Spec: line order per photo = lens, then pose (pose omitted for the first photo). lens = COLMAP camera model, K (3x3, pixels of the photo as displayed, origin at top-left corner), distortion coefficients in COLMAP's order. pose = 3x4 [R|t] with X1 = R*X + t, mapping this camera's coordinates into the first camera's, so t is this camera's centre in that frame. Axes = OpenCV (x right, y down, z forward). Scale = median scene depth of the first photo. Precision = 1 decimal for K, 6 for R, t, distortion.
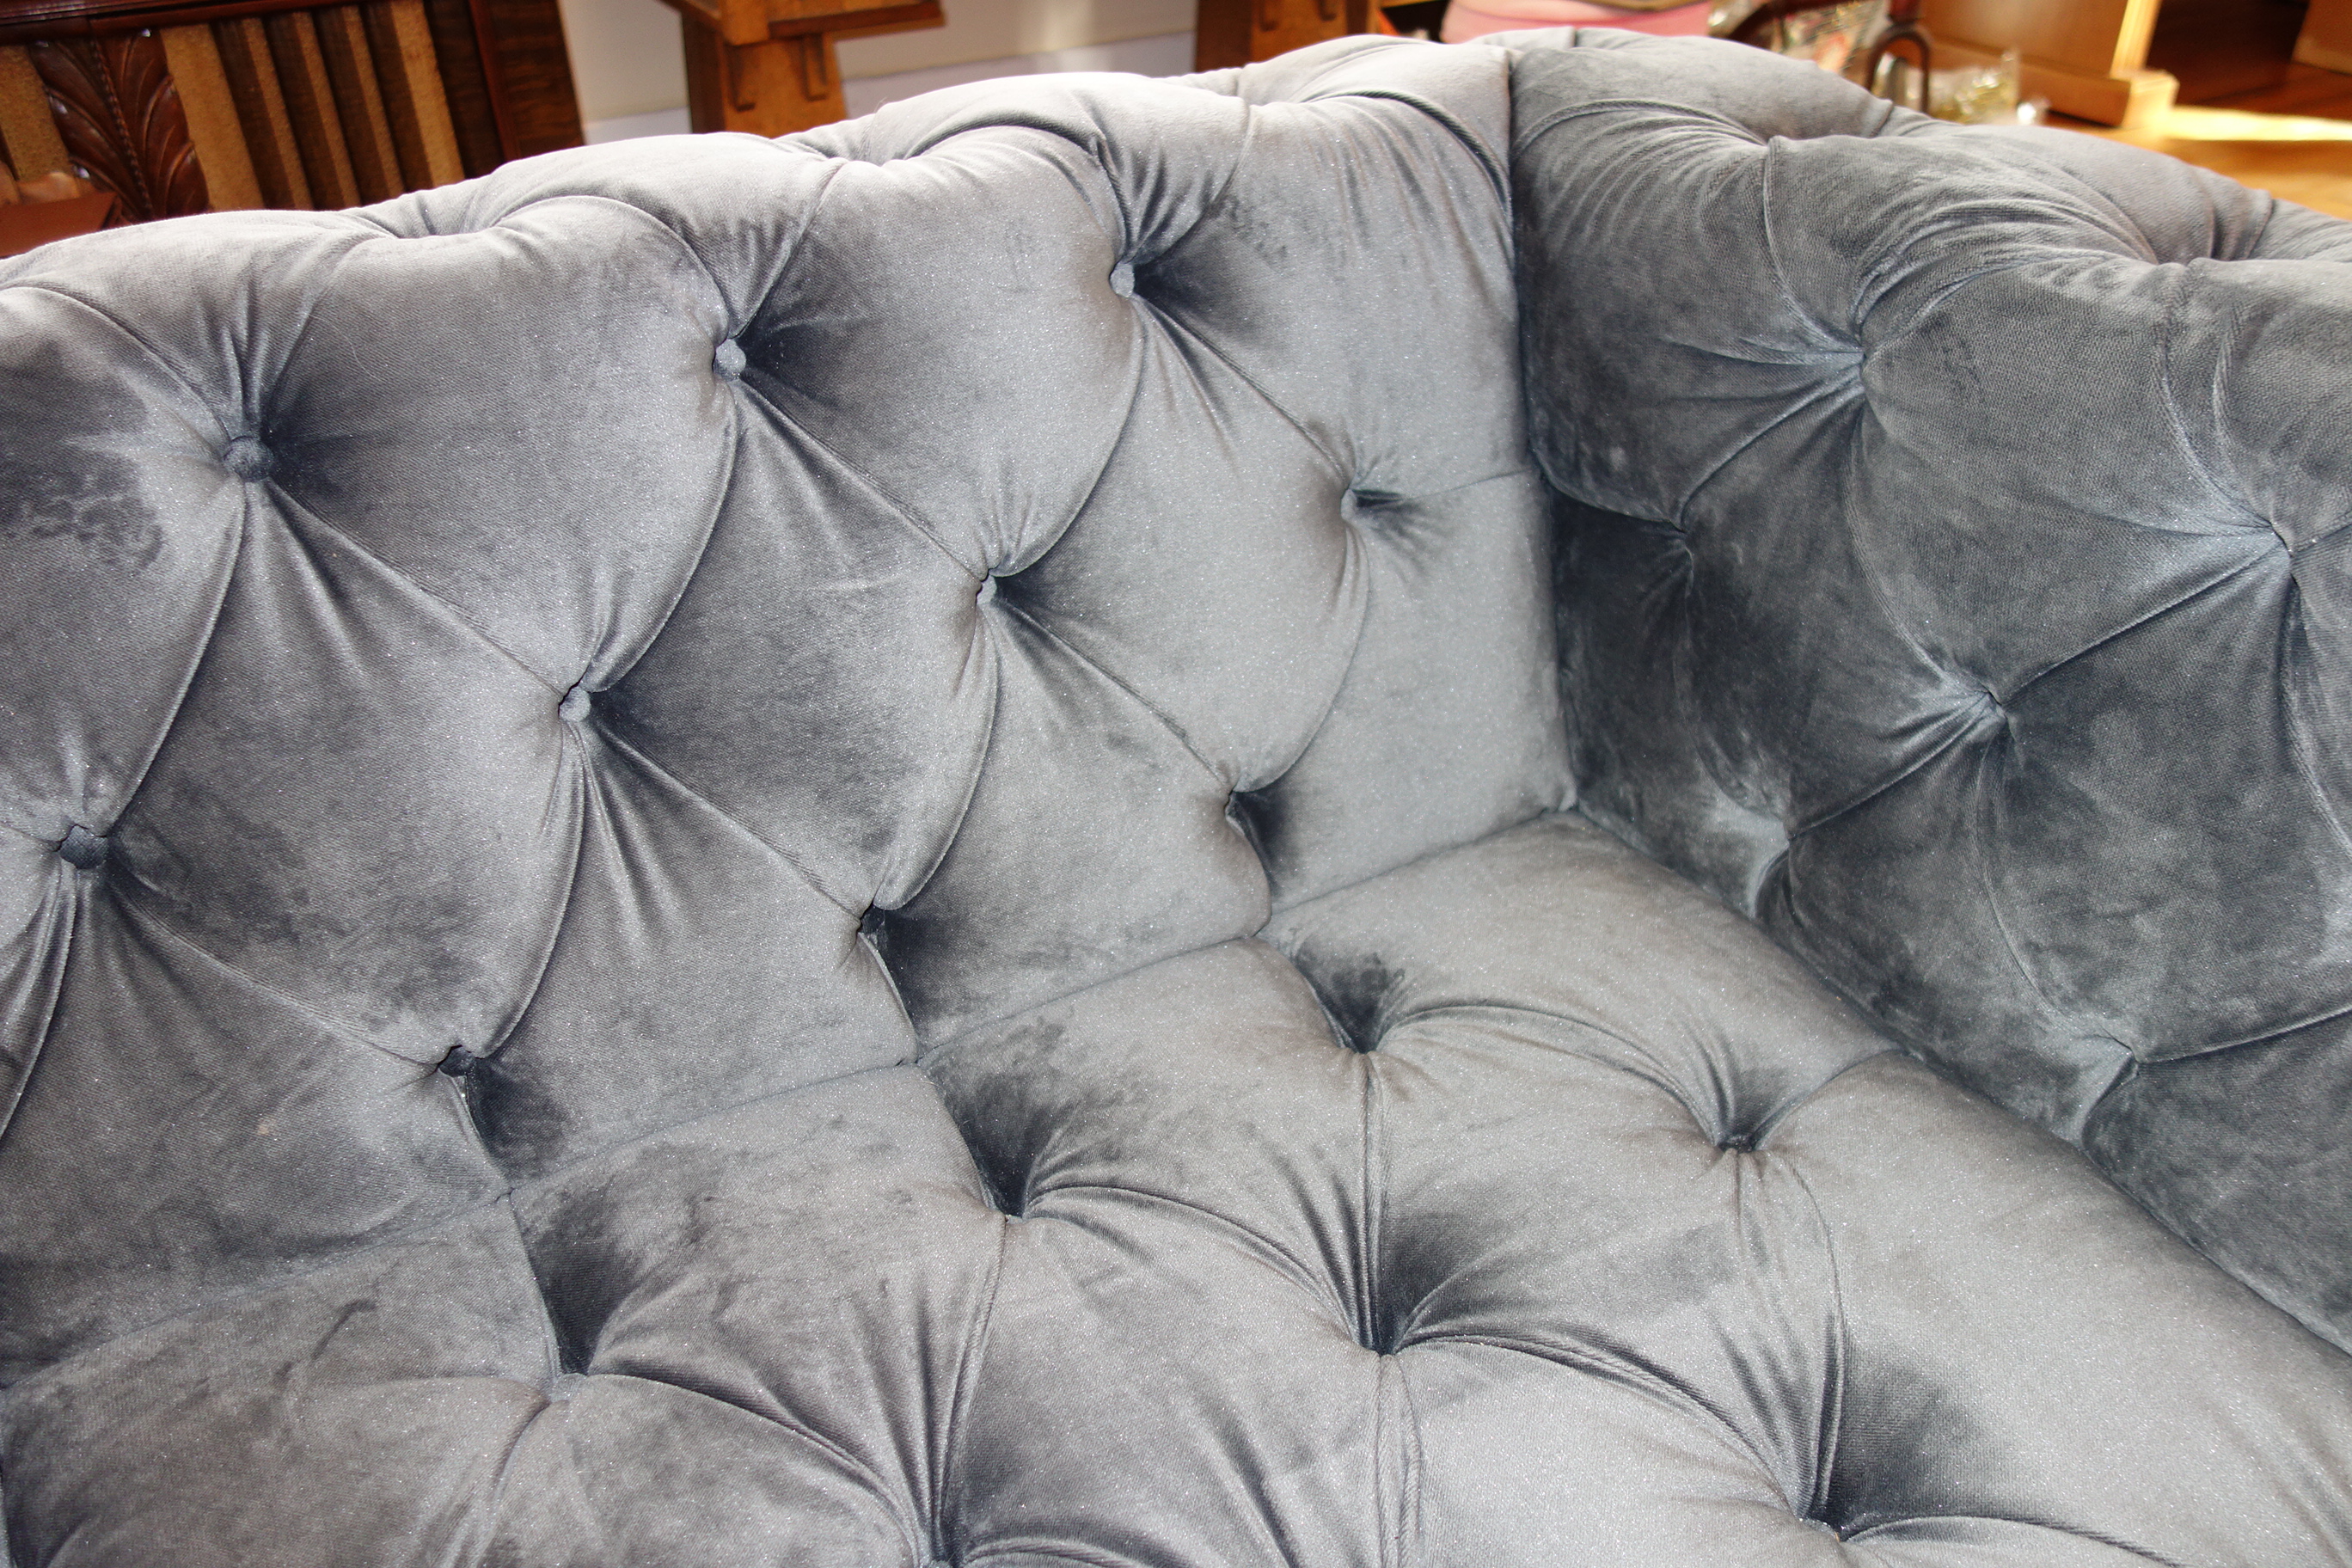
lens RADIAL K [[1836.6, 0, 1177.2], [0, 1836.6, 789.3], [0, 0, 1]] dist [0.001655, -0.003149]
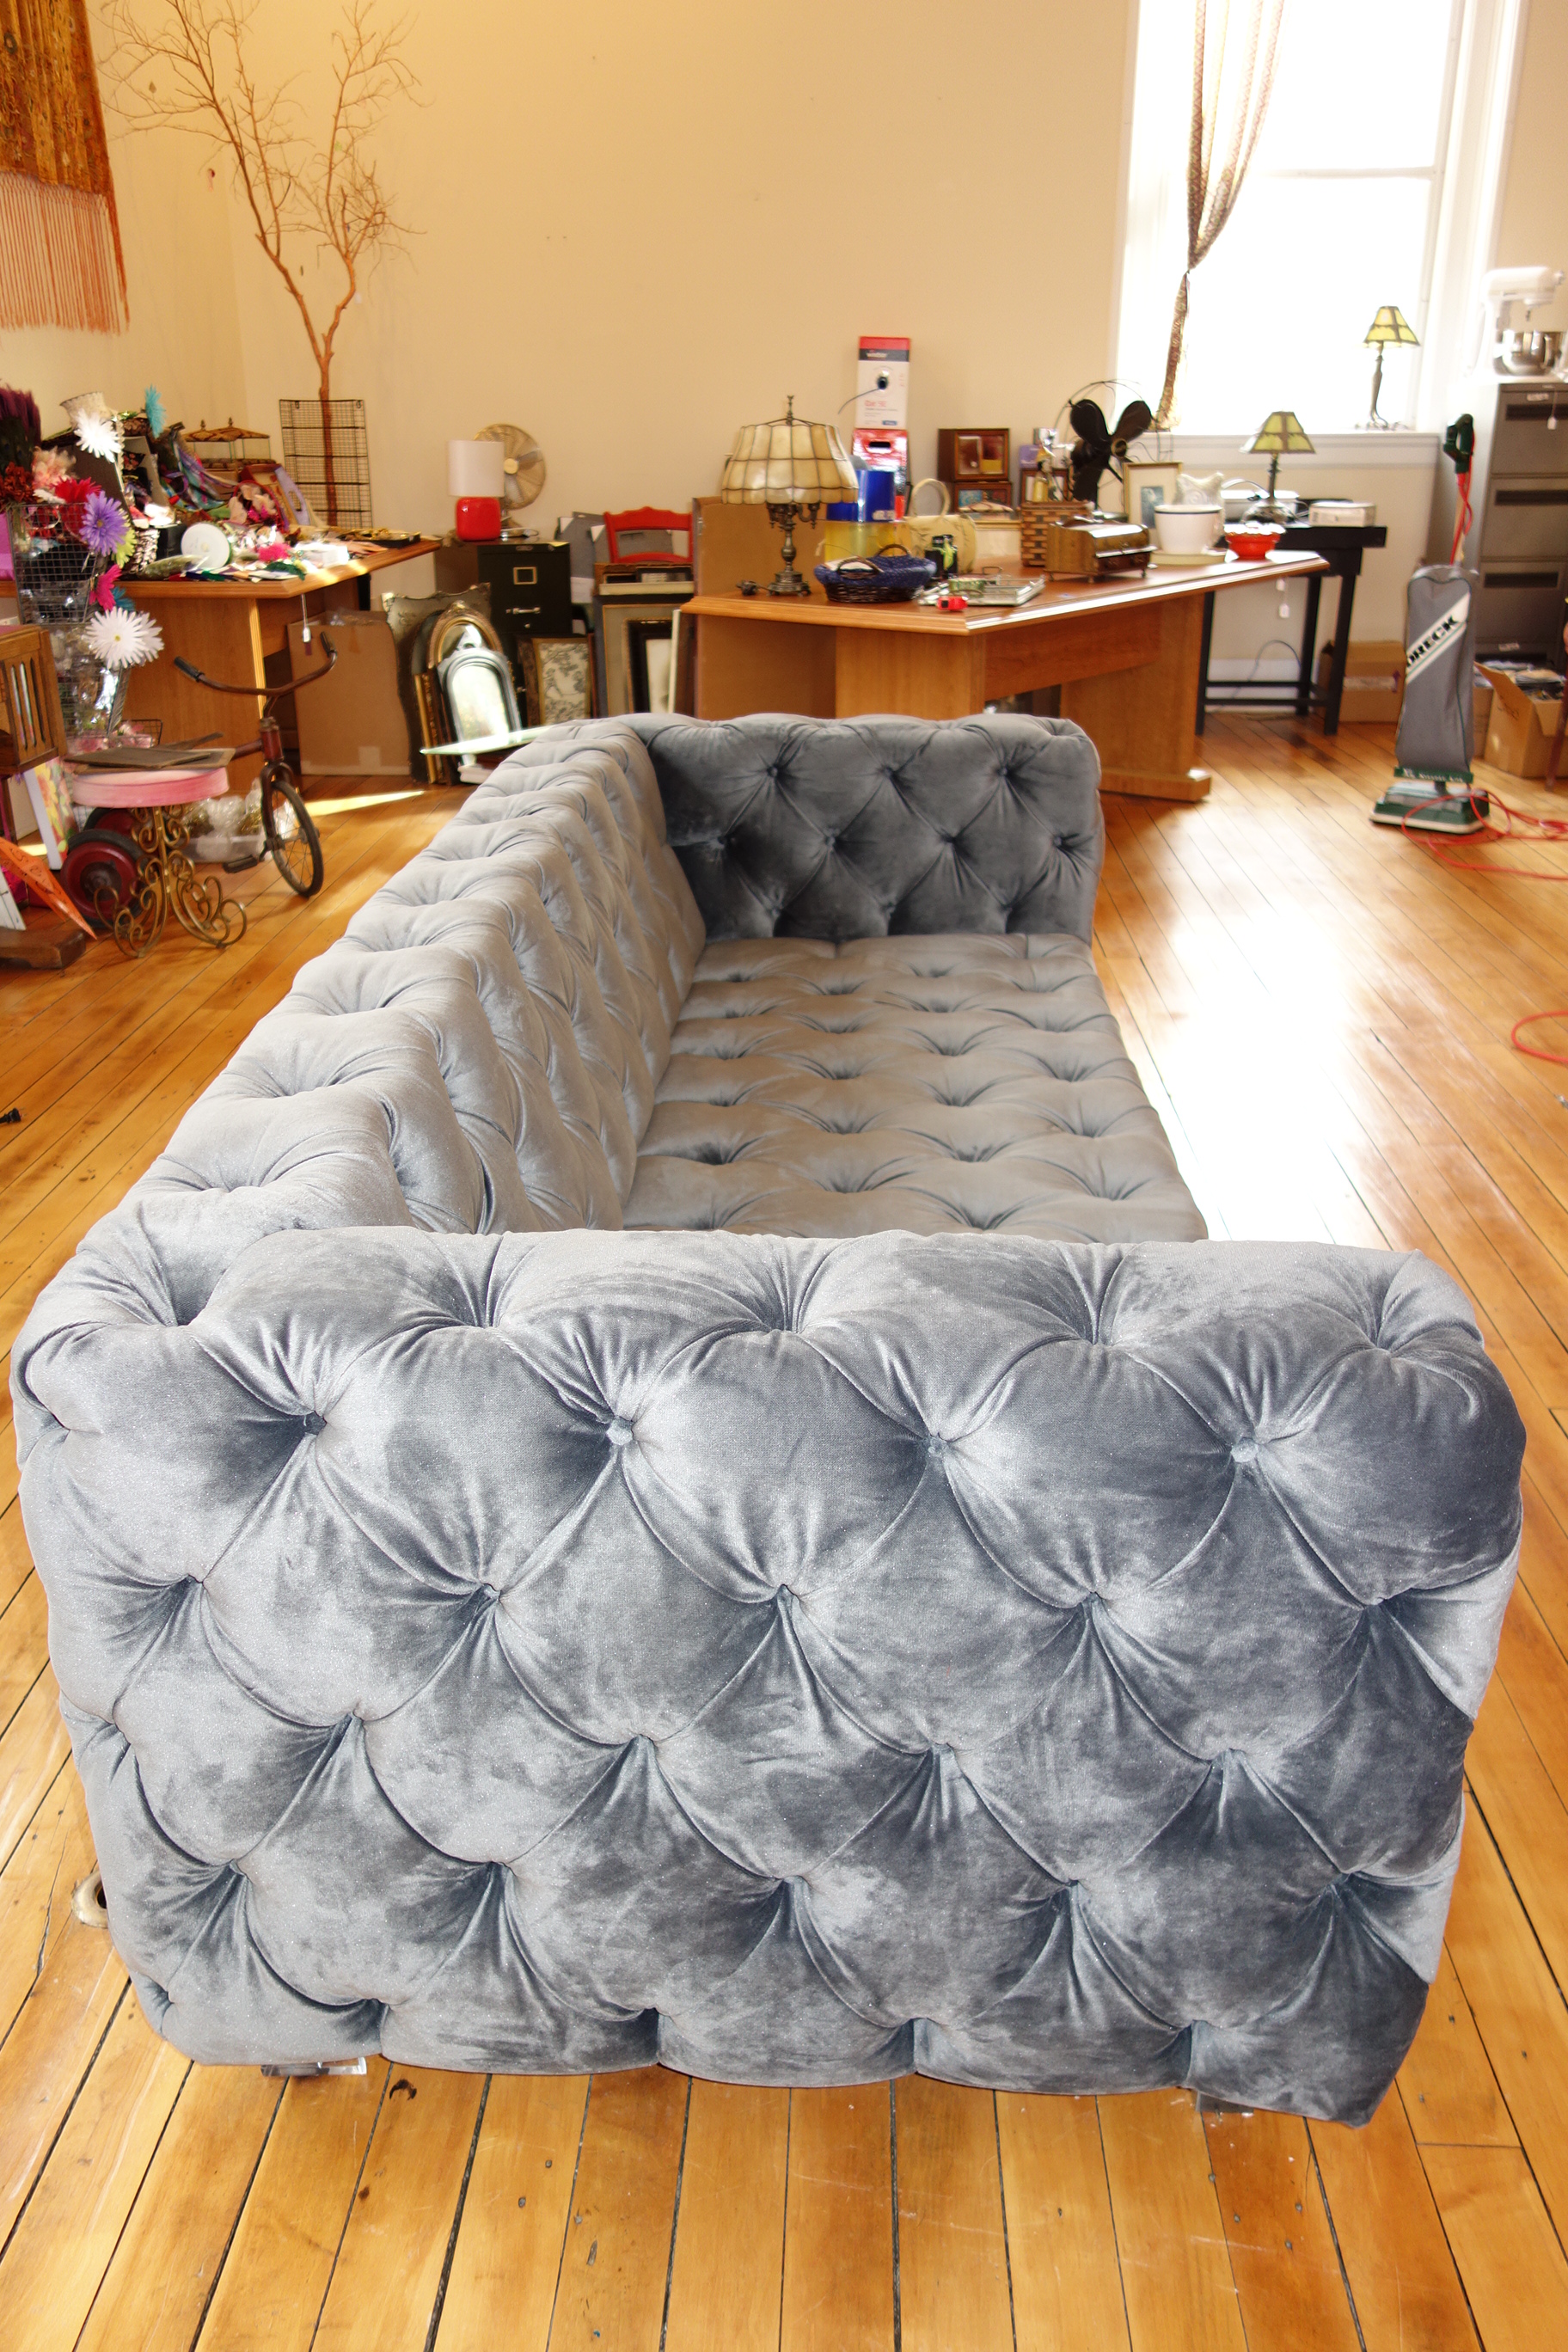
lens RADIAL K [[1836.6, 0, 785.4], [0, 1836.6, 1170.7], [0, 0, 1]] dist [0.001655, -0.003149]
pose [[0.530506, -0.311019, 0.788563, -3.016109], [0.470336, 0.881927, 0.031424, 0.418318], [-0.705229, 0.354219, 0.614151, -1.141906]]
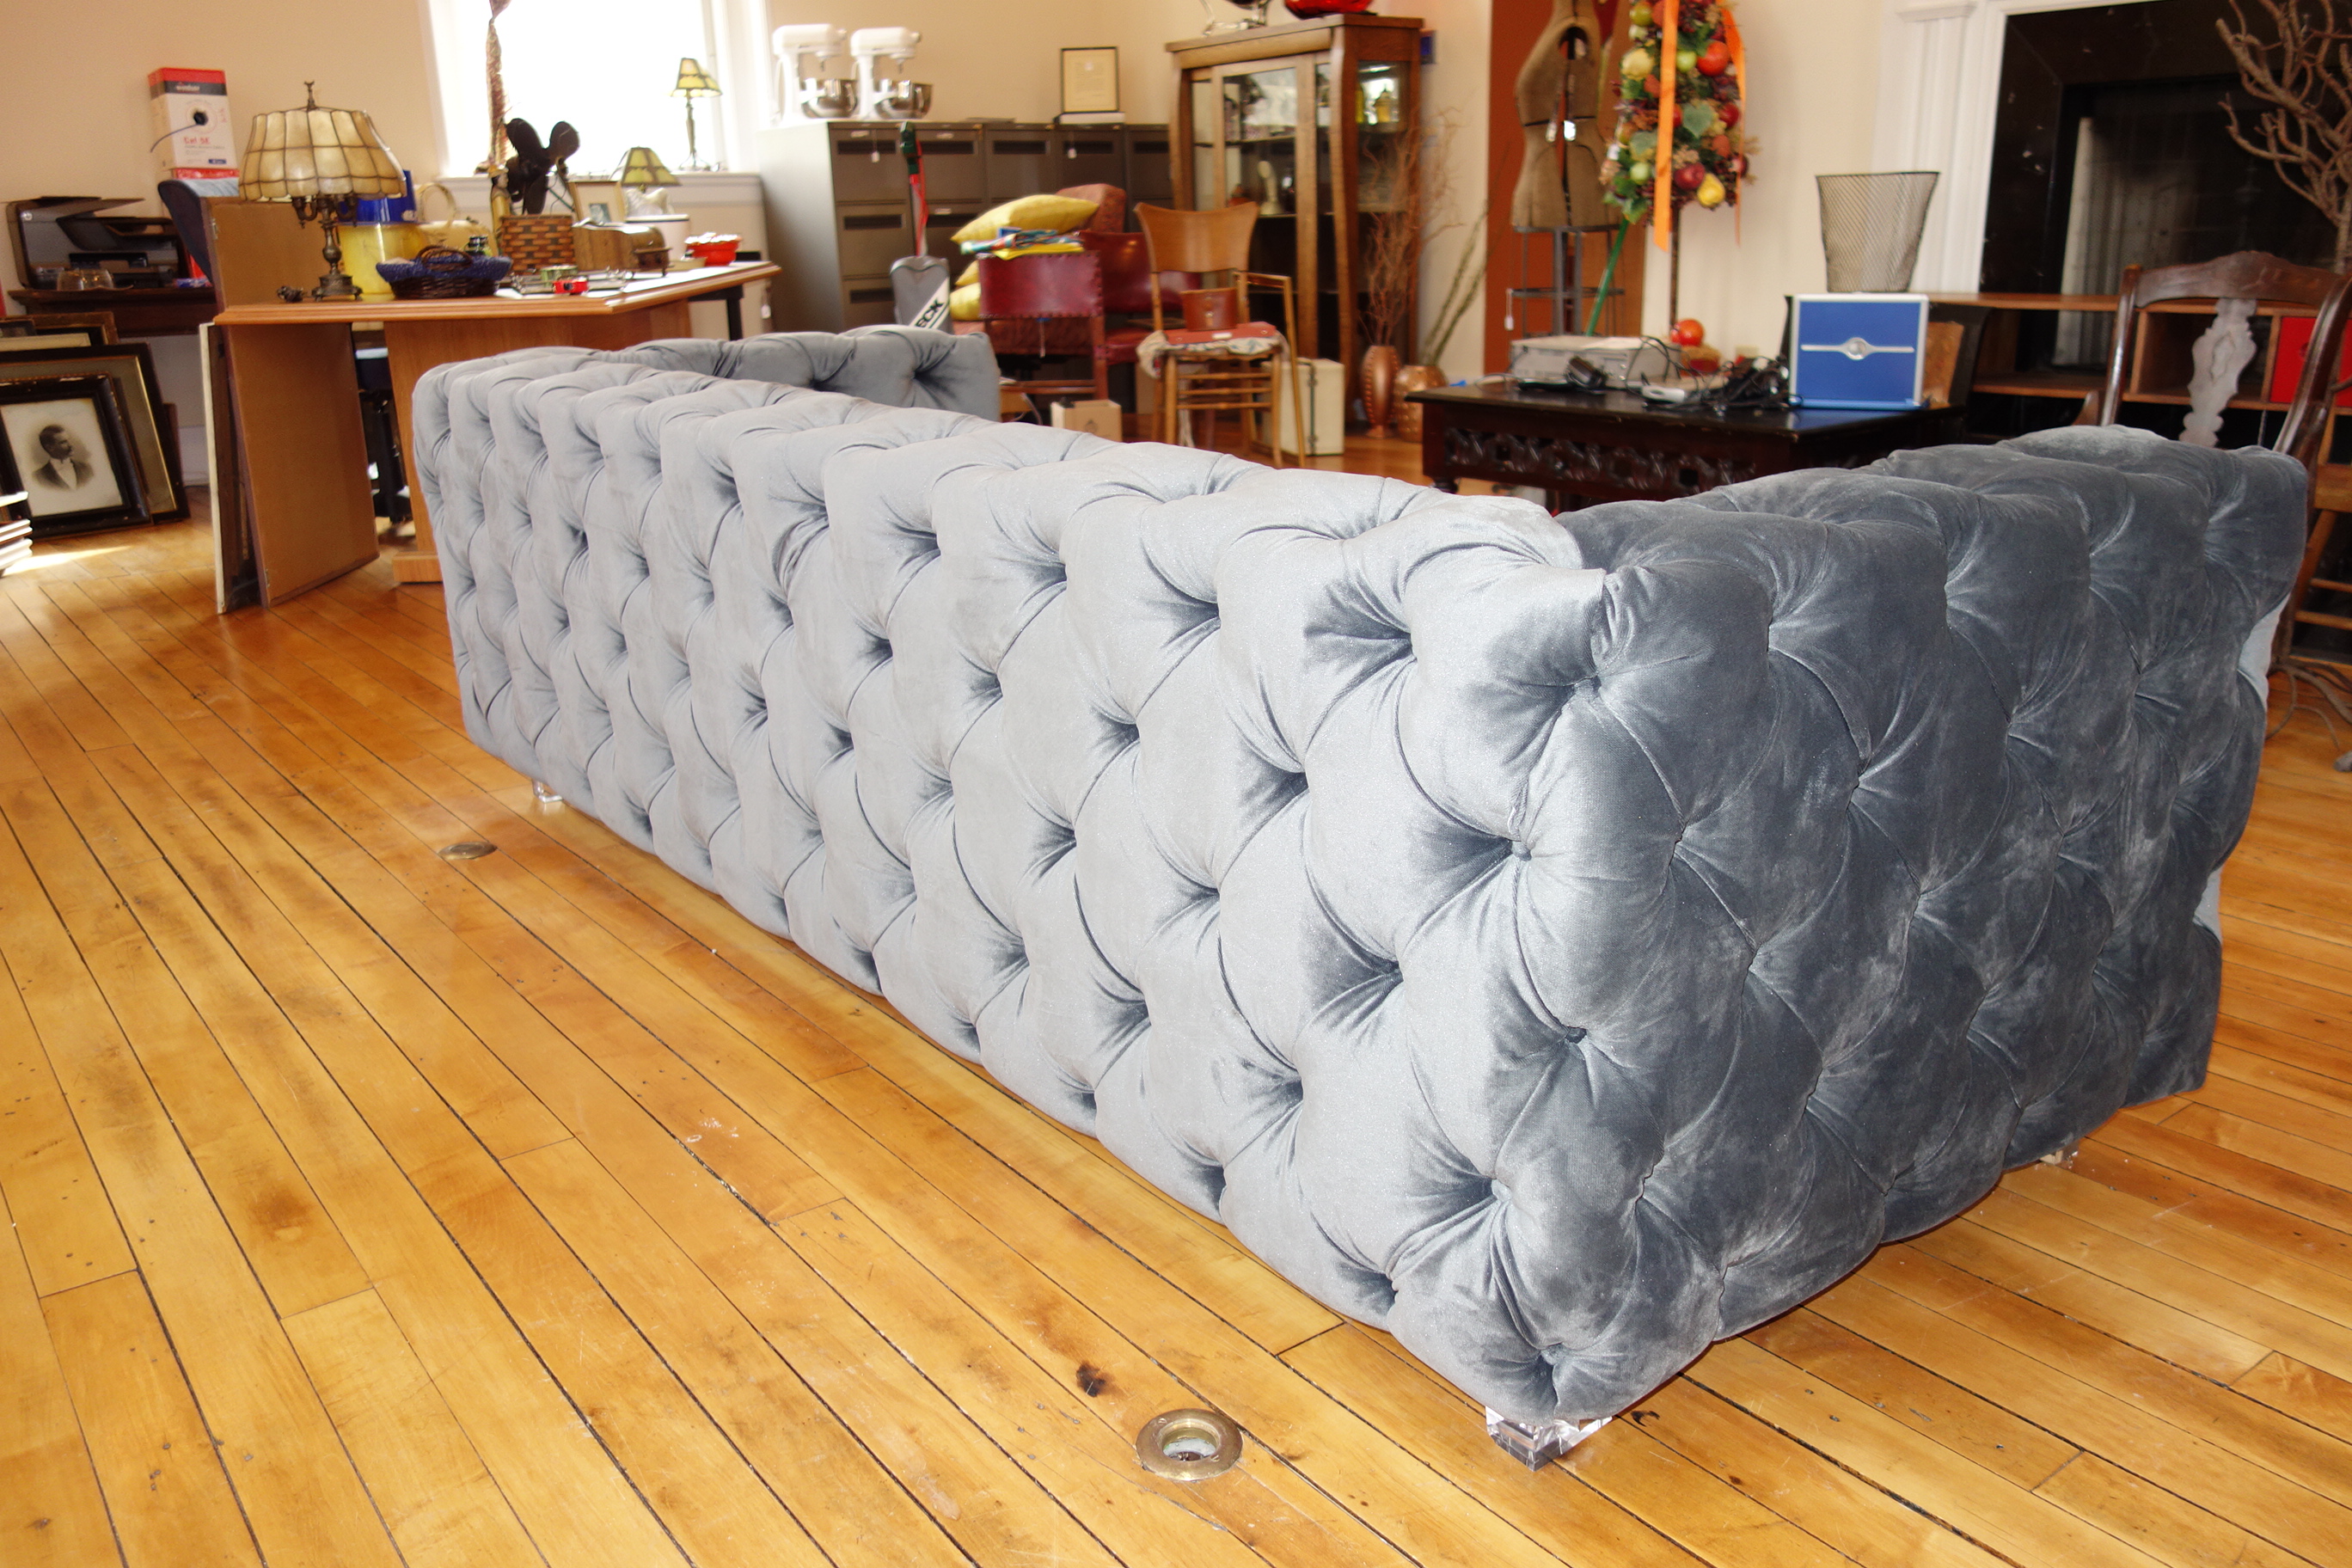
lens RADIAL K [[1836.6, 0, 1176.4], [0, 1836.6, 782.9], [0, 0, 1]] dist [0.001655, -0.003149]
pose [[-0.125029, -0.276442, 0.952863, -3.558983], [0.578921, 0.759626, 0.296343, -0.176538], [-0.805741, 0.588684, 0.065063, 0.459856]]
